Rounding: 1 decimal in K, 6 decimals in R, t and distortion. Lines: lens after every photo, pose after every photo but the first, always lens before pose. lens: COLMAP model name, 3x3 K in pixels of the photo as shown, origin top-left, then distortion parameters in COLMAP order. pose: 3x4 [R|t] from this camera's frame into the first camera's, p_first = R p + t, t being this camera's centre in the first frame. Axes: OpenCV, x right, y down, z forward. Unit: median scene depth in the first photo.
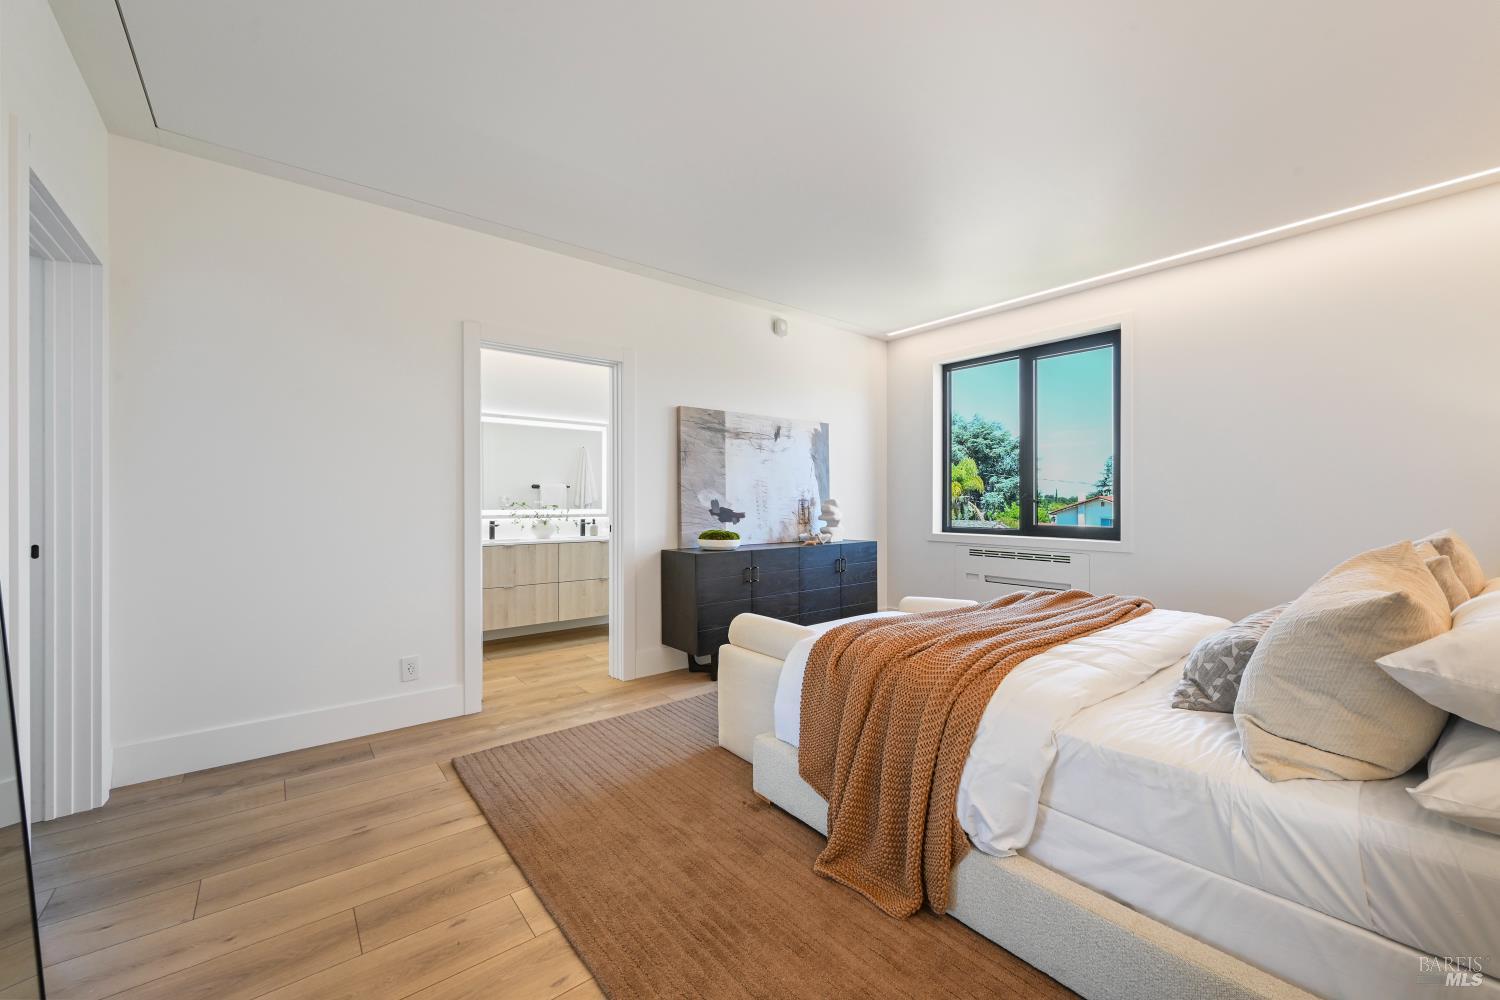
lens RADIAL K [[584.4, 0, 750.0], [0, 584.4, 500.0], [0, 0, 1]] dist [0.000444, 0.000218]
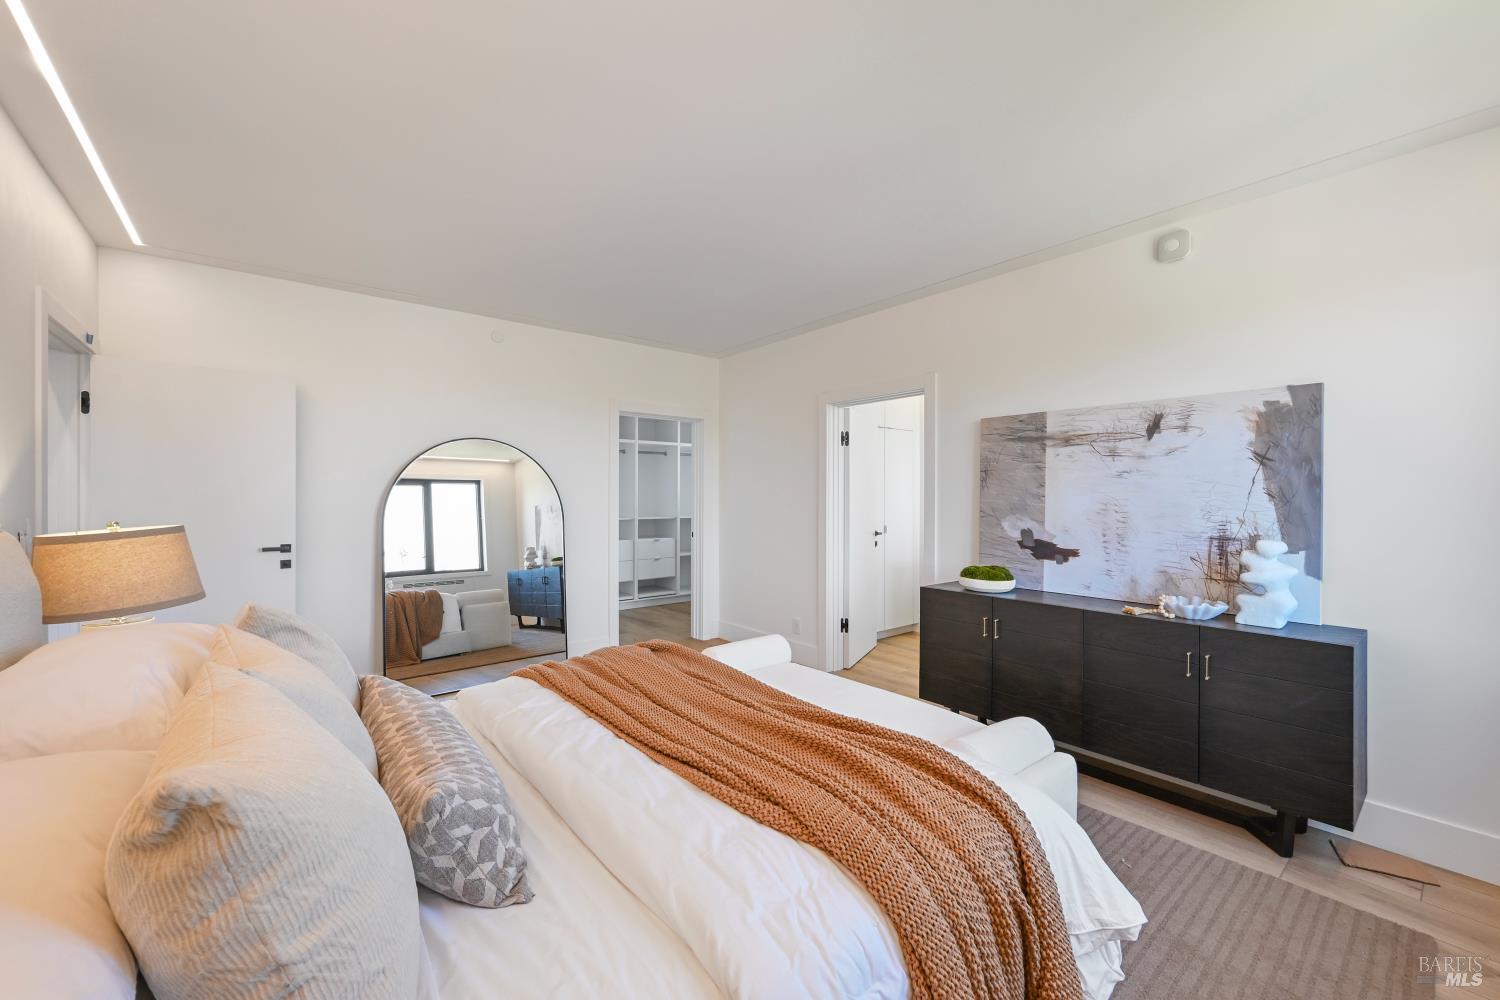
lens RADIAL K [[584.4, 0, 750.0], [0, 584.4, 500.0], [0, 0, 1]] dist [0.000444, 0.000218]
pose [[0.014121, 0.004184, -0.999892, 0.691872], [-0.005558, 0.999976, 0.004106, -0.038900], [0.999885, 0.005499, 0.014144, 0.598545]]
